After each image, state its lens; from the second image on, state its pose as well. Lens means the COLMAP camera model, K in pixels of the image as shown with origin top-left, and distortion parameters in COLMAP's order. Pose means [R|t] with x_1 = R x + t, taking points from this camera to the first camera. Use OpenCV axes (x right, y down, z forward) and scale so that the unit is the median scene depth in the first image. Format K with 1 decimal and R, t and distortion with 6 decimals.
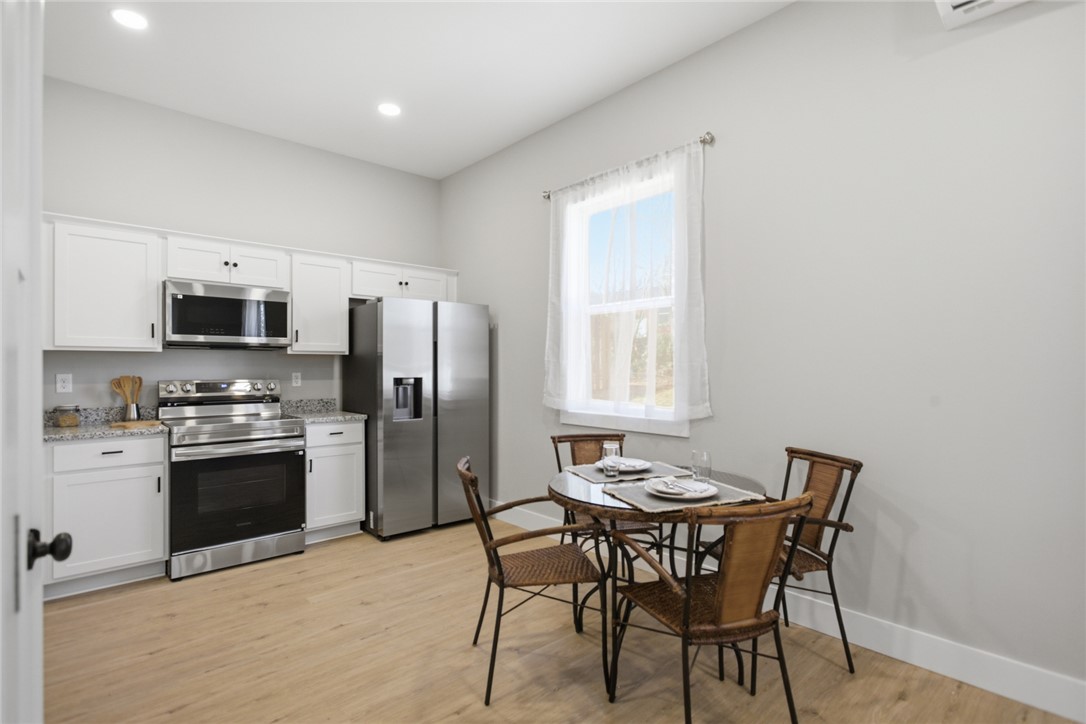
lens RADIAL K [[519.1, 0, 538.7], [0, 519.1, 370.2], [0, 0, 1]] dist [-0.015553, 0.006737]
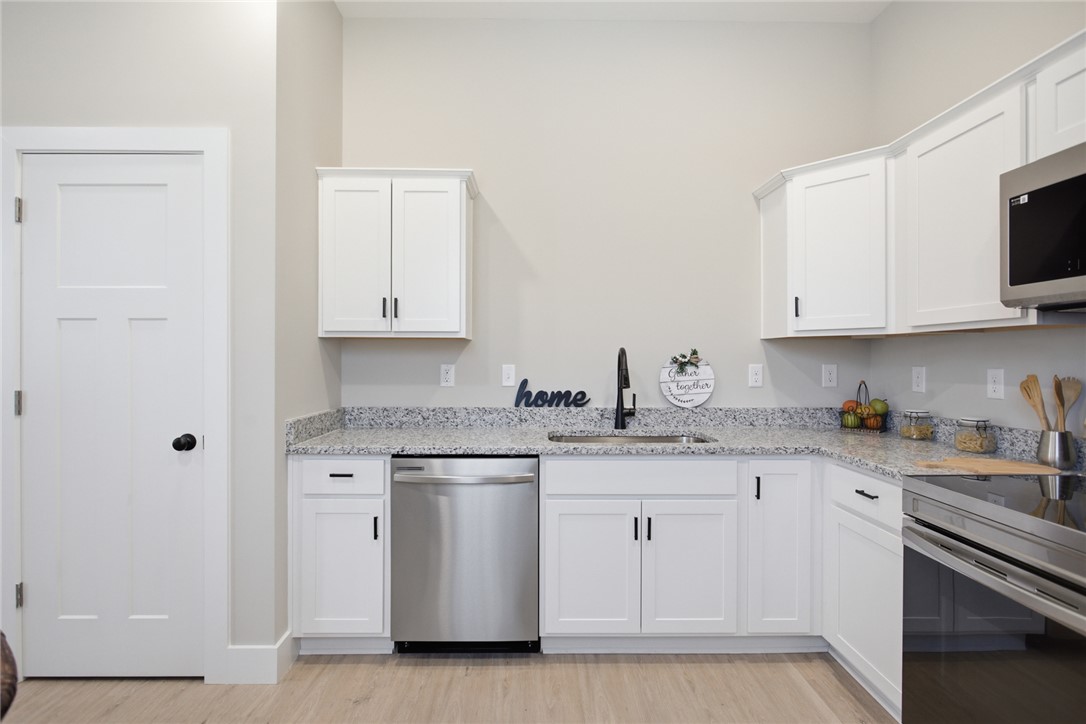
lens RADIAL K [[519.1, 0, 550.9], [0, 519.1, 361.3], [0, 0, 1]] dist [-0.015553, 0.006737]
pose [[-0.643289, 0.000781, -0.765623, -0.080662], [-0.008227, 0.999935, 0.007933, -0.002546], [0.765579, 0.011402, -0.643241, 0.865488]]
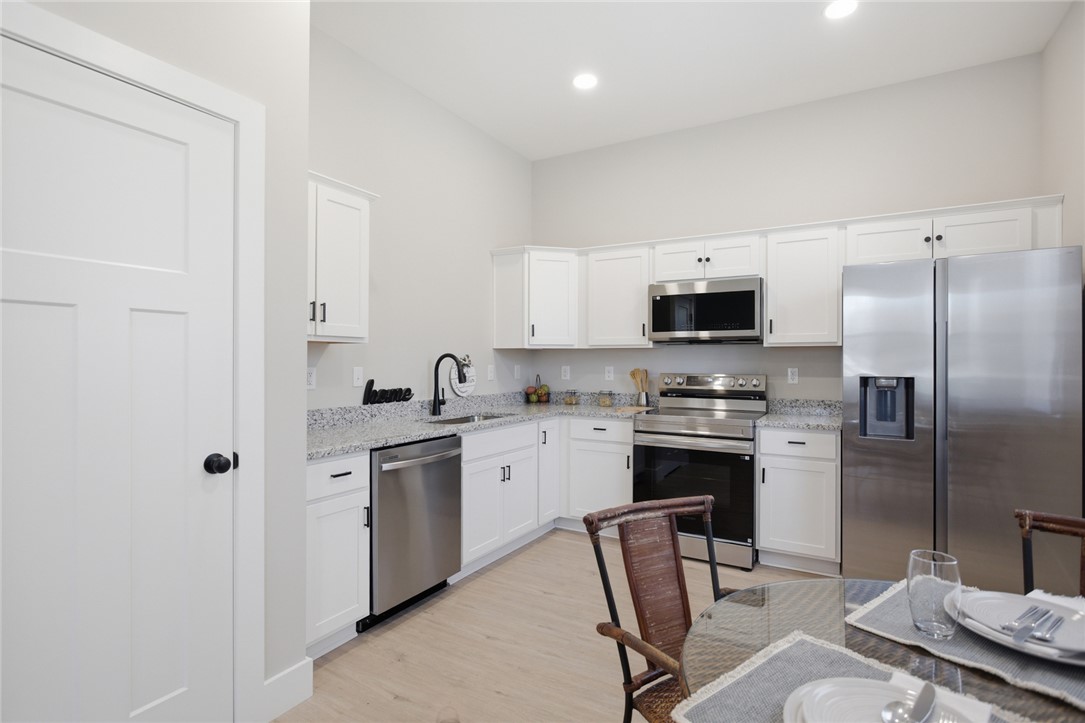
lens RADIAL K [[518.6, 0, 543.3], [0, 518.6, 364.5], [0, 0, 1]] dist [-0.015553, 0.006737]
pose [[0.313094, 0.005109, -0.949708, 0.257832], [-0.008296, 0.999962, 0.002644, -0.000145], [0.949686, 0.007051, 0.313125, 0.367969]]
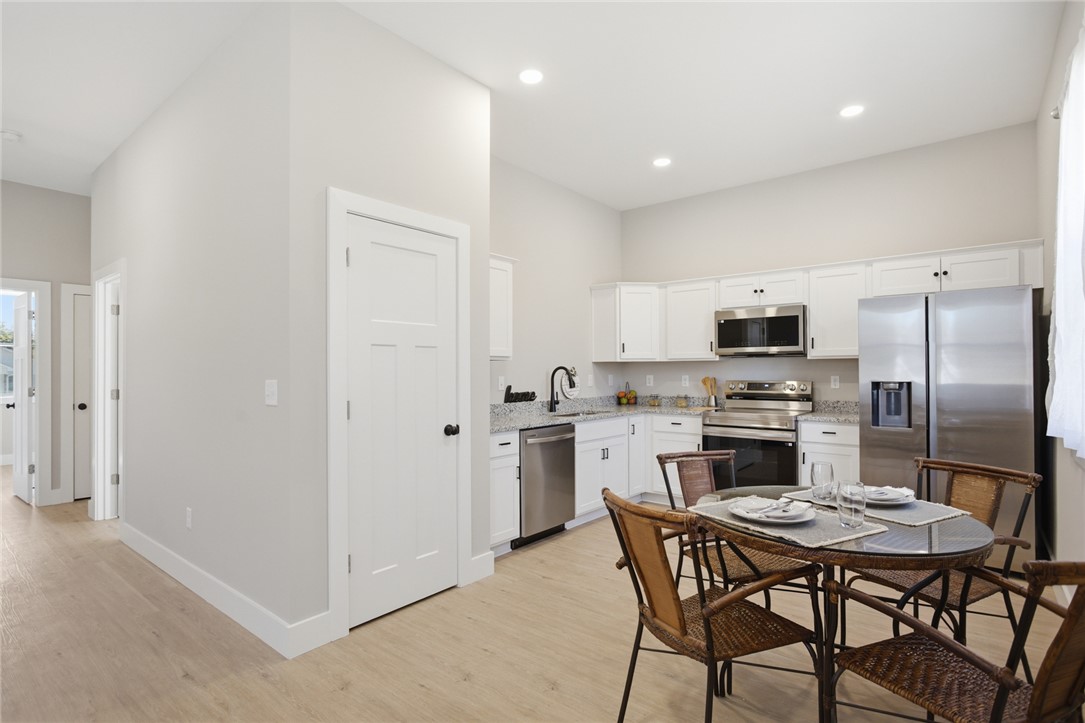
lens RADIAL K [[518.6, 0, 549.0], [0, 518.6, 371.9], [0, 0, 1]] dist [-0.015553, 0.006737]
pose [[0.164531, -0.001435, -0.986371, 0.564321], [-0.001945, 0.999997, -0.001779, -0.000391], [0.986370, 0.002211, 0.164527, 0.259647]]
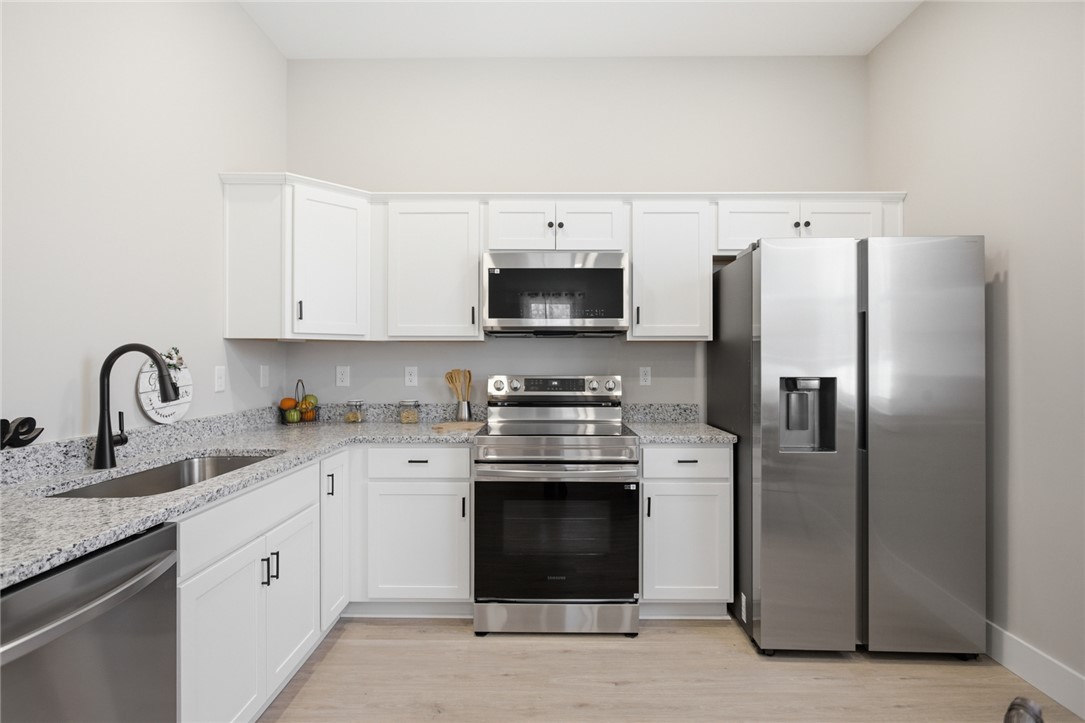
lens RADIAL K [[518.6, 0, 540.8], [0, 518.6, 357.3], [0, 0, 1]] dist [-0.015553, 0.006737]
pose [[0.736250, -0.004646, -0.676694, -0.088560], [-0.003765, 0.999933, -0.010961, -0.000302], [0.676700, 0.010617, 0.736183, 0.402075]]
